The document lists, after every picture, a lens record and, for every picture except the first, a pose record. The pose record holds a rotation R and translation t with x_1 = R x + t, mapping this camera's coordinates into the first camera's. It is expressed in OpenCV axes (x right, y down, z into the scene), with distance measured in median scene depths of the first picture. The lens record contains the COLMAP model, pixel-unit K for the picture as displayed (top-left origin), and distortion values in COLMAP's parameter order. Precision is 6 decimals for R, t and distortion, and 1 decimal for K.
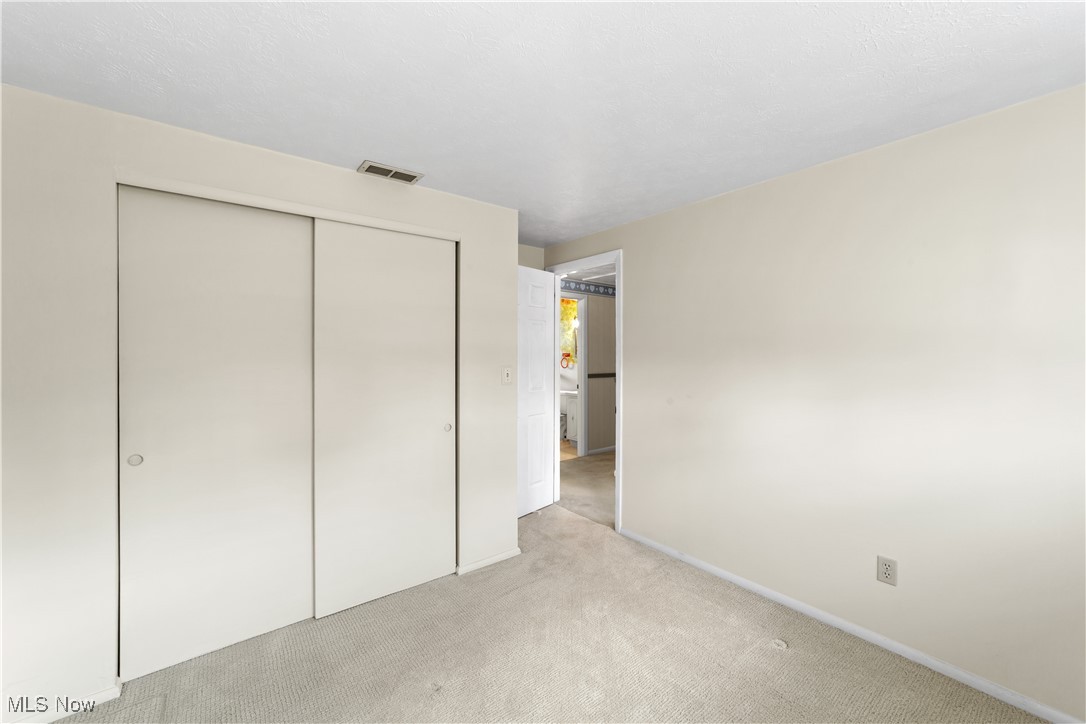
lens RADIAL K [[419.7, 0, 549.7], [0, 419.7, 356.2], [0, 0, 1]] dist [-0.013394, 0.003964]
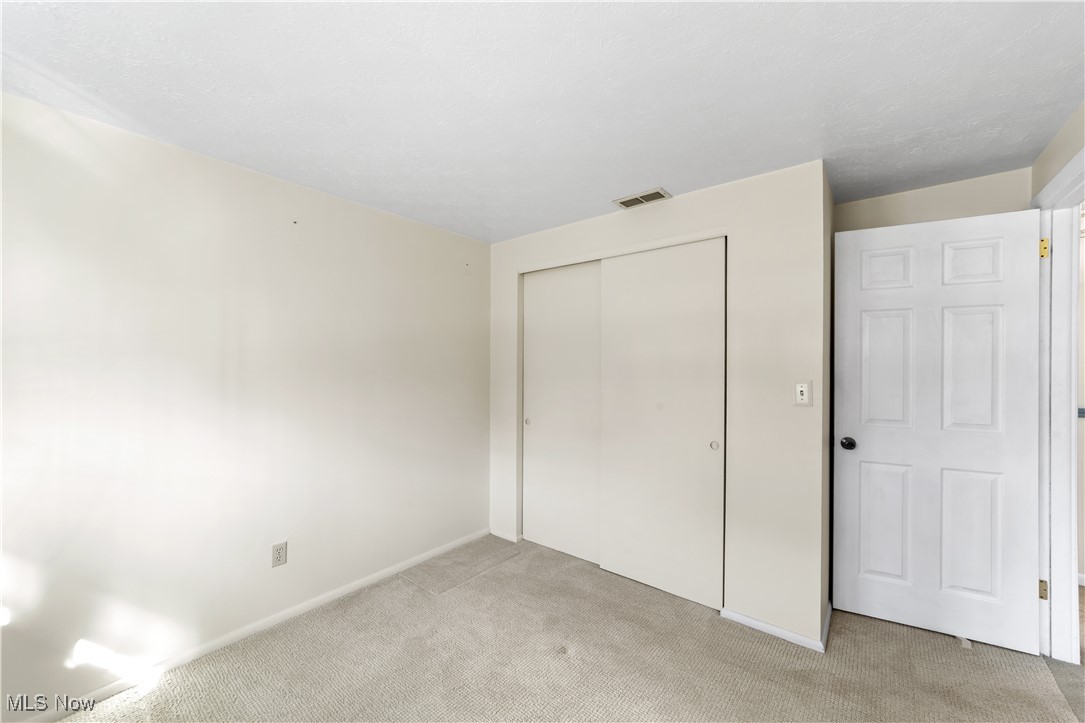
lens RADIAL K [[419.4, 0, 548.9], [0, 419.4, 362.8], [0, 0, 1]] dist [-0.013394, 0.003964]
pose [[0.226303, 0.000425, -0.974057, 0.535063], [-0.009562, 0.999953, -0.001786, -0.002114], [0.974010, 0.009718, 0.226296, 0.430707]]
